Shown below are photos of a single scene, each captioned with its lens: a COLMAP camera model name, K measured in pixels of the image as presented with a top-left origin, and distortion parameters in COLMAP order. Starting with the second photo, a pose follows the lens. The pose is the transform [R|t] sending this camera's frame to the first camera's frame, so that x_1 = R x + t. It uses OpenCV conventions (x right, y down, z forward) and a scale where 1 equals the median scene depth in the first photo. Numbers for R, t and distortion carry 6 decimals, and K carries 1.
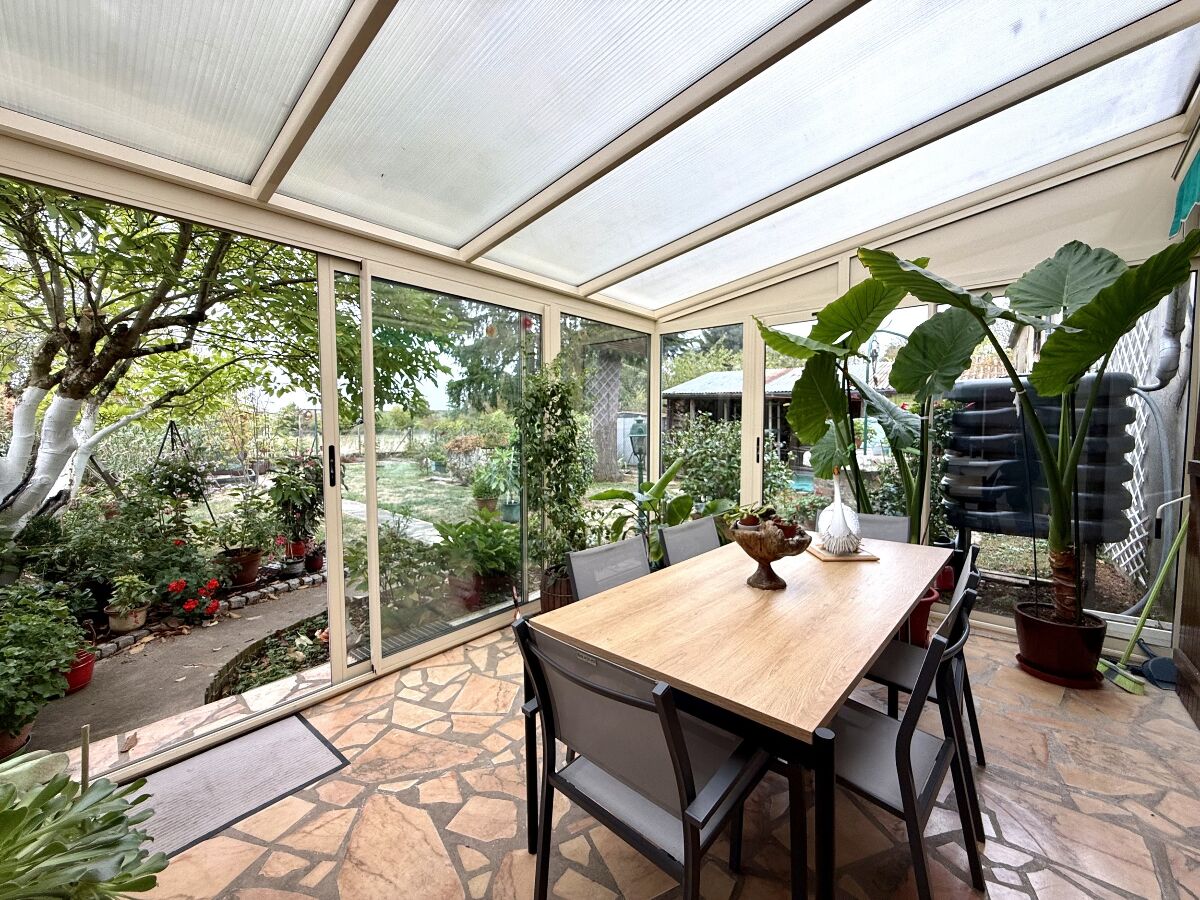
lens RADIAL K [[477.4, 0, 595.1], [0, 477.4, 450.7], [0, 0, 1]] dist [0.000048, -0.000386]
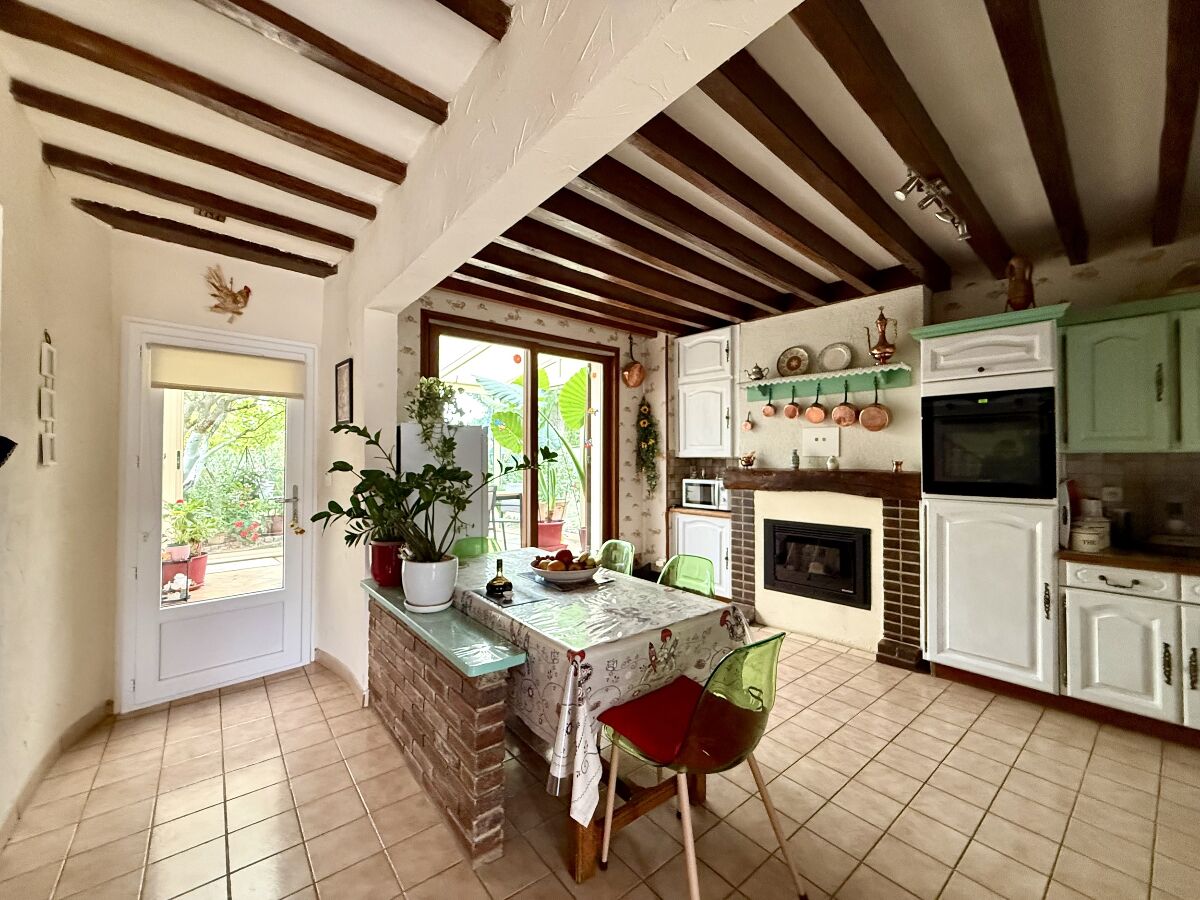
lens RADIAL K [[477.4, 0, 604.7], [0, 477.4, 451.3], [0, 0, 1]] dist [0.000048, -0.000386]
pose [[0.993652, 0.011681, -0.111886, 0.528192], [-0.020090, 0.997032, -0.074327, 0.052242], [0.110686, 0.076103, 0.990937, -0.506931]]
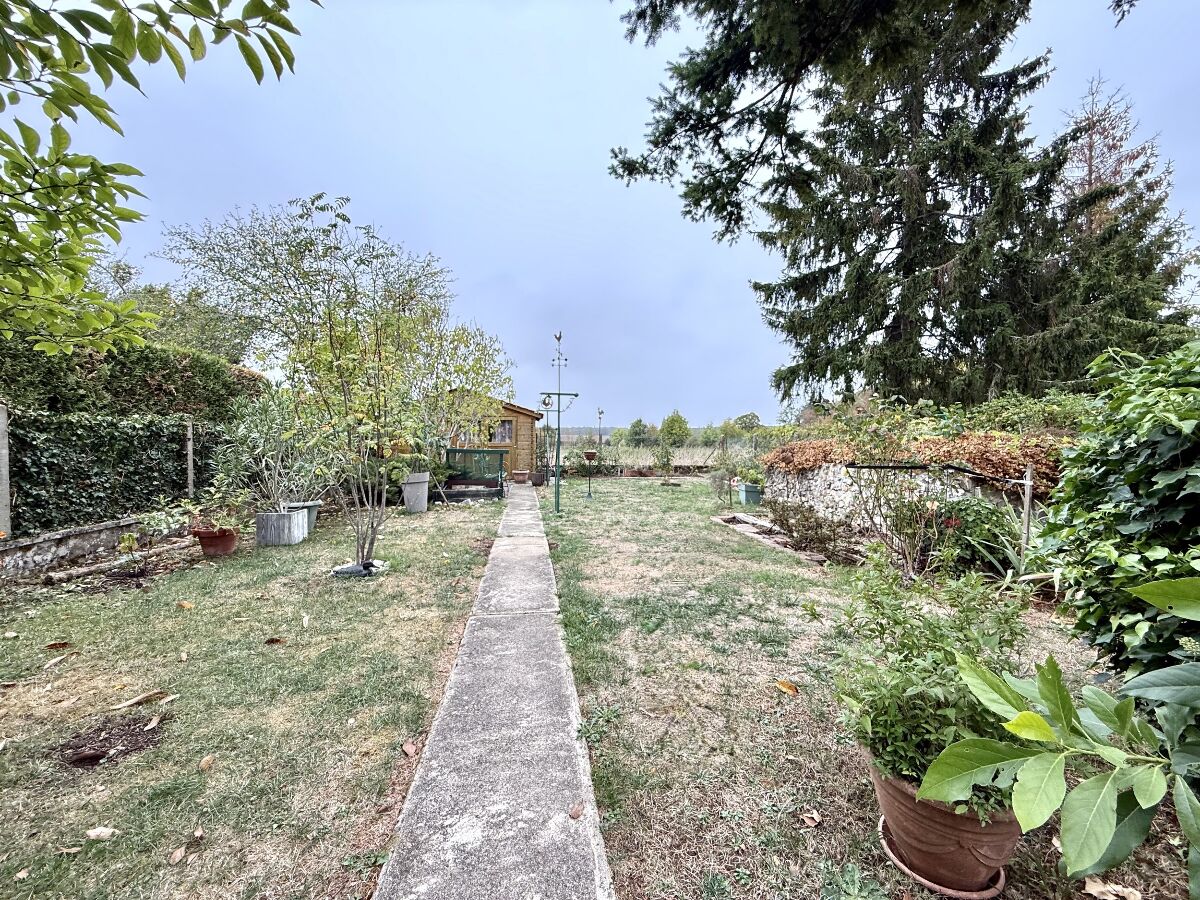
lens RADIAL K [[477.4, 0, 602.8], [0, 477.4, 443.2], [0, 0, 1]] dist [0.000048, -0.000386]
pose [[0.796149, 0.014905, -0.604917, -0.301085], [-0.043947, 0.998481, -0.033237, -0.002337], [0.603503, 0.053046, 0.795594, 1.067465]]
